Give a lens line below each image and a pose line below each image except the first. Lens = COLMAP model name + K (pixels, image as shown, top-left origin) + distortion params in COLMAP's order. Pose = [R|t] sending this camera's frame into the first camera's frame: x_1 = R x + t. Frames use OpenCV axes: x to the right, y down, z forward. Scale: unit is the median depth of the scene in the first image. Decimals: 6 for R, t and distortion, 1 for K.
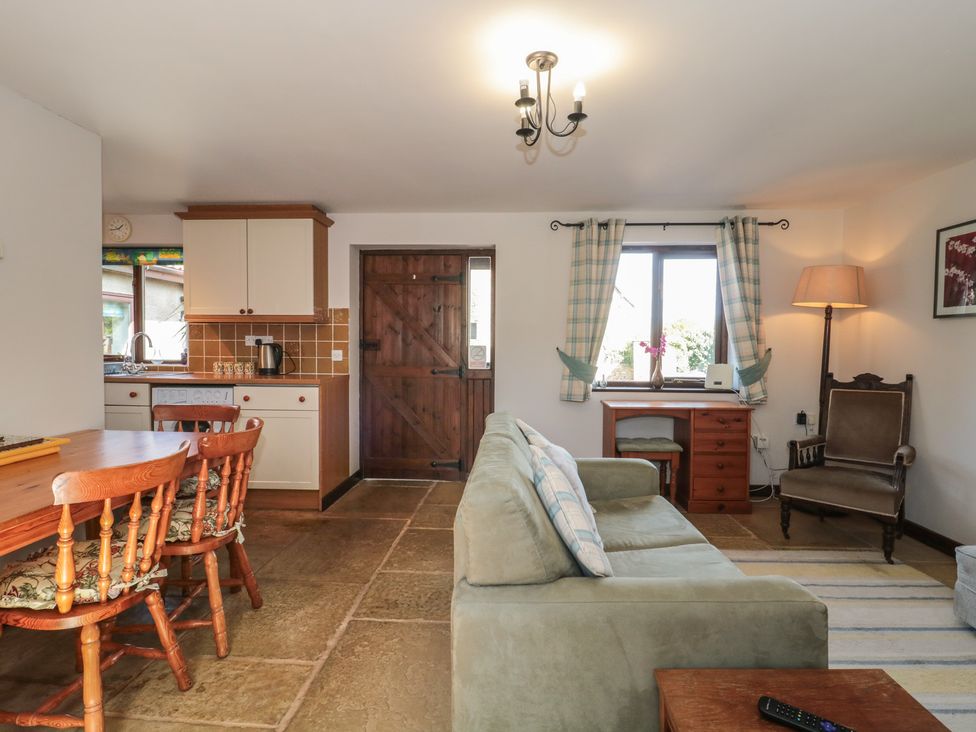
lens RADIAL K [[502.9, 0, 496.7], [0, 502.9, 360.6], [0, 0, 1]] dist [0.002298, -0.014605]
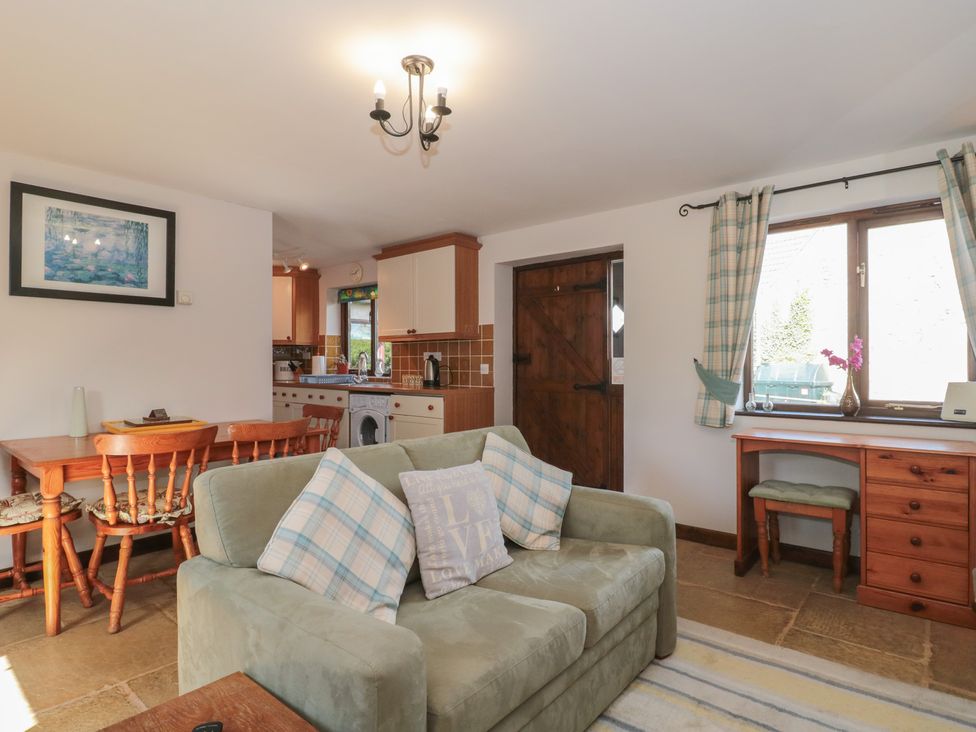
lens RADIAL K [[523.6, 0, 486.0], [0, 523.6, 362.1], [0, 0, 1]] dist [-0.002662, -0.012939]
pose [[0.798278, -0.009453, -0.602215, 0.370453], [-0.011801, 0.999439, -0.031332, 0.009873], [0.602174, 0.032119, 0.797719, 0.130551]]
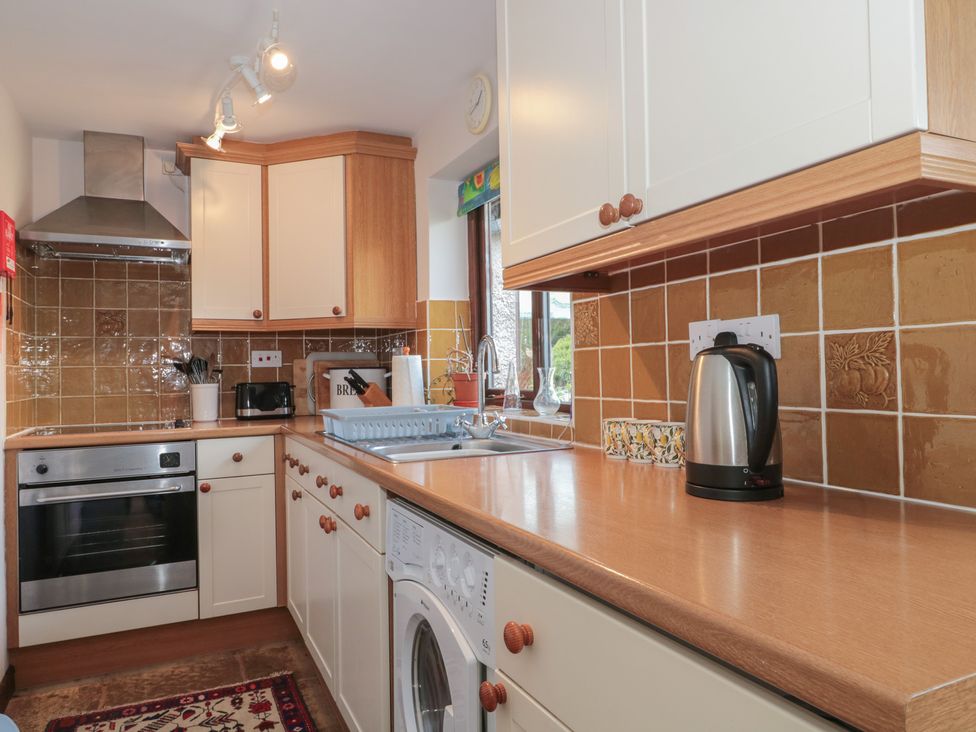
lens RADIAL K [[667.4, 0, 488.0], [0, 667.4, 366.0], [0, 0, 1]] dist [-0.000585, -0.000316]
pose [[0.465781, -0.025598, -0.884530, -0.251186], [-0.003777, 0.999515, -0.030915, -0.016167], [0.884892, 0.017741, 0.465458, 0.792575]]
